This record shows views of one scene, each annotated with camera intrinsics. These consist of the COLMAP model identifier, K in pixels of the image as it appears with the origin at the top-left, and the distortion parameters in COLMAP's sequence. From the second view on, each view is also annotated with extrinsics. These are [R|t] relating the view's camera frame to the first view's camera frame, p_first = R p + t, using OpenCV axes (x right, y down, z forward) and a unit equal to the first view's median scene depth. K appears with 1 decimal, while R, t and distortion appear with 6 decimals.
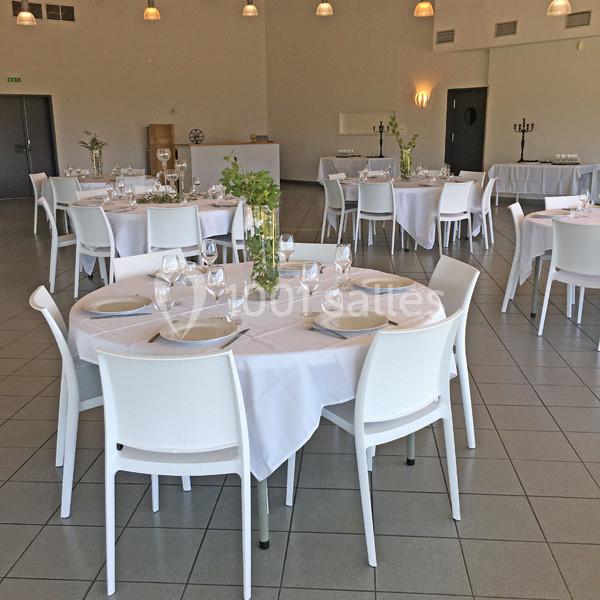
lens RADIAL K [[687.6, 0, 299.3], [0, 687.6, 290.3], [0, 0, 1]] dist [0.105813, -0.164030]
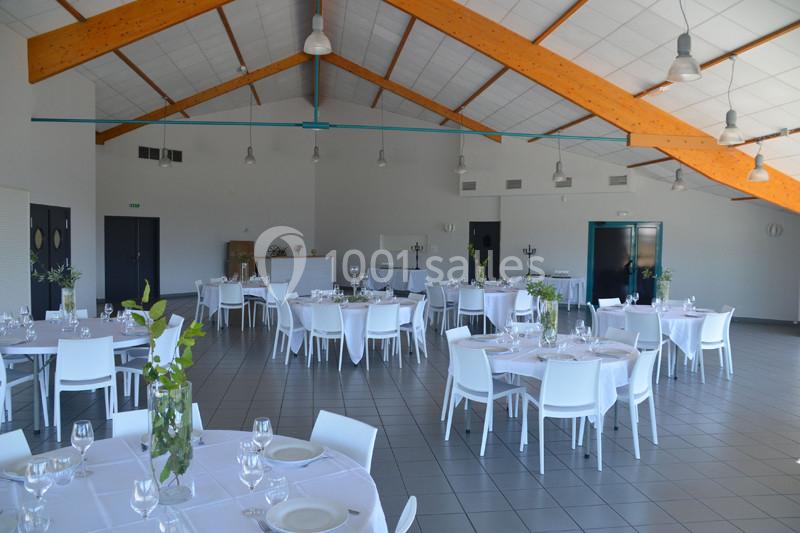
lens RADIAL K [[648.2, 0, 389.0], [0, 648.2, 267.1], [0, 0, 1]] dist [-0.130987, 0.124848]
pose [[0.977578, 0.013616, 0.210133, -0.344378], [0.025435, 0.982966, -0.182020, 0.041542], [-0.209031, 0.183284, 0.960580, -0.281236]]
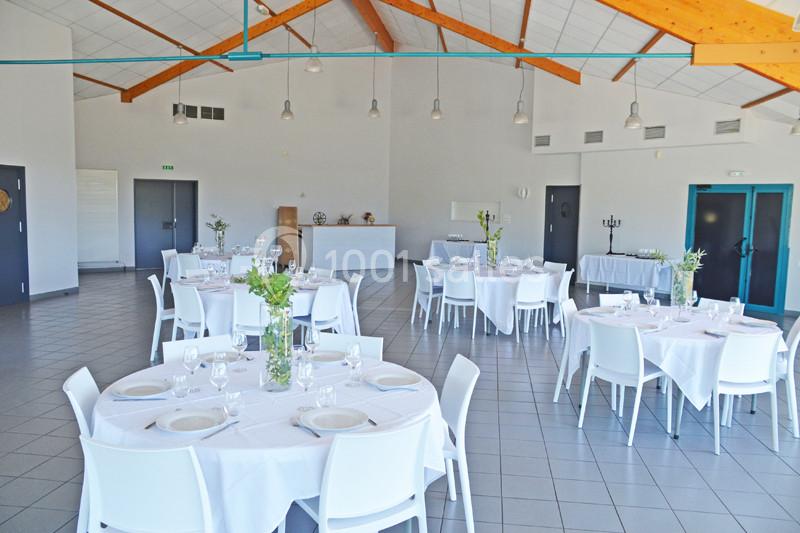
lens RADIAL K [[648.2, 0, 389.0], [0, 648.2, 267.1], [0, 0, 1]] dist [-0.130987, 0.124848]
pose [[0.996722, 0.038963, -0.070902, 0.071639], [-0.048339, 0.989564, -0.135740, -0.018978], [0.064874, 0.138723, 0.988204, -0.006755]]
